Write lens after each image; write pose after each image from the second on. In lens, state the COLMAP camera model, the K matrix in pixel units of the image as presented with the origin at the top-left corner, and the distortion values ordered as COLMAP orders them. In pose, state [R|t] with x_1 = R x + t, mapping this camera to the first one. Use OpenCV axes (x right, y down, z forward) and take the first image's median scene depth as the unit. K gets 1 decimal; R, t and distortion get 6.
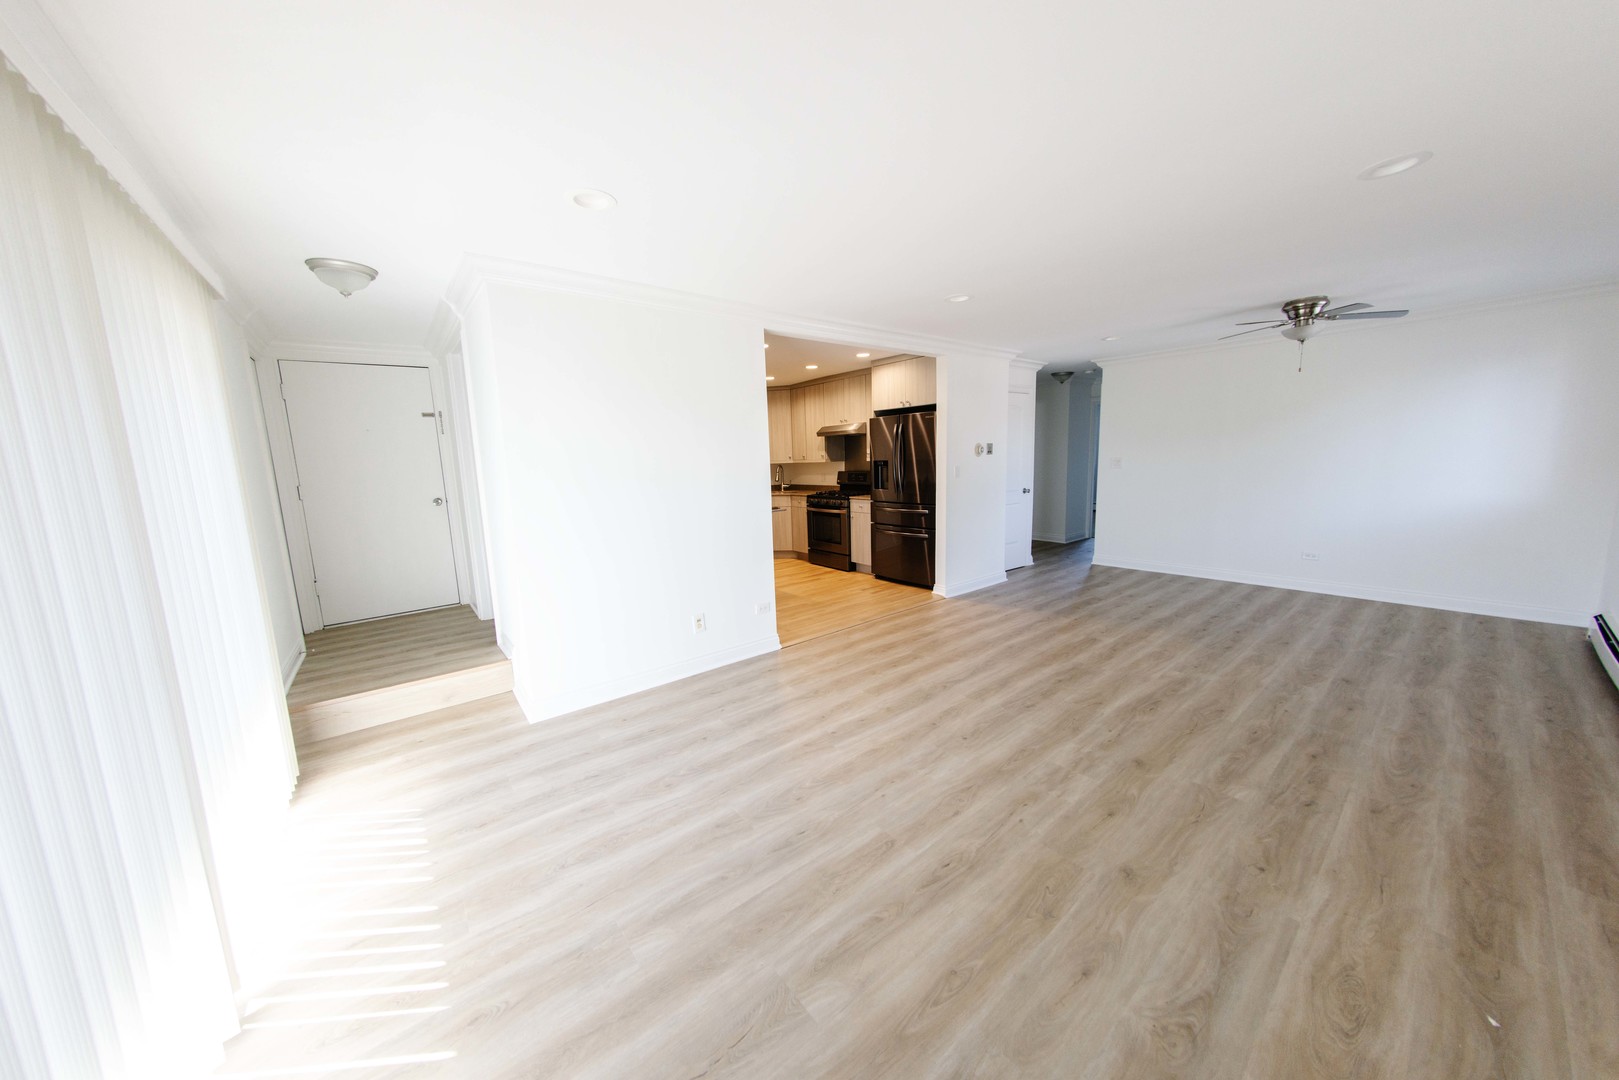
lens RADIAL K [[542.5, 0, 809.5], [0, 542.5, 540.0], [0, 0, 1]] dist [-0.000058, -0.000001]
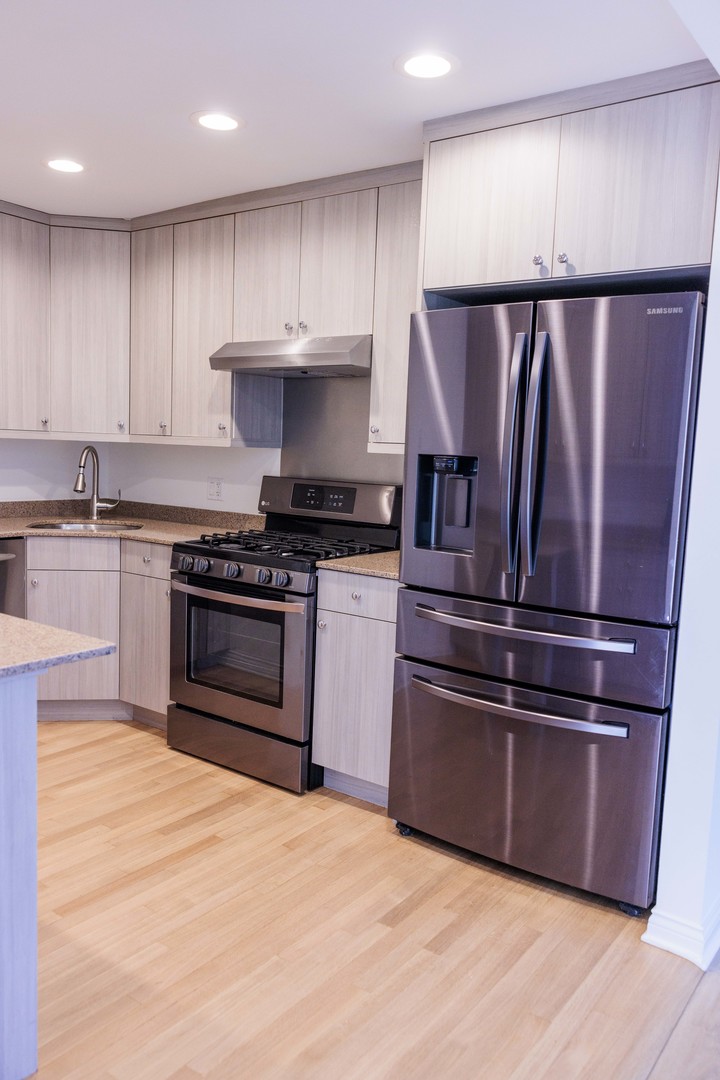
lens RADIAL K [[832.8, 0, 360.0], [0, 832.8, 540.0], [0, 0, 1]] dist [-0.005980, -0.001555]
pose [[0.964495, 0.038245, 0.261317, -0.026642], [-0.029274, 0.998843, -0.038141, -0.068411], [-0.262473, 0.029137, 0.964499, 0.482104]]
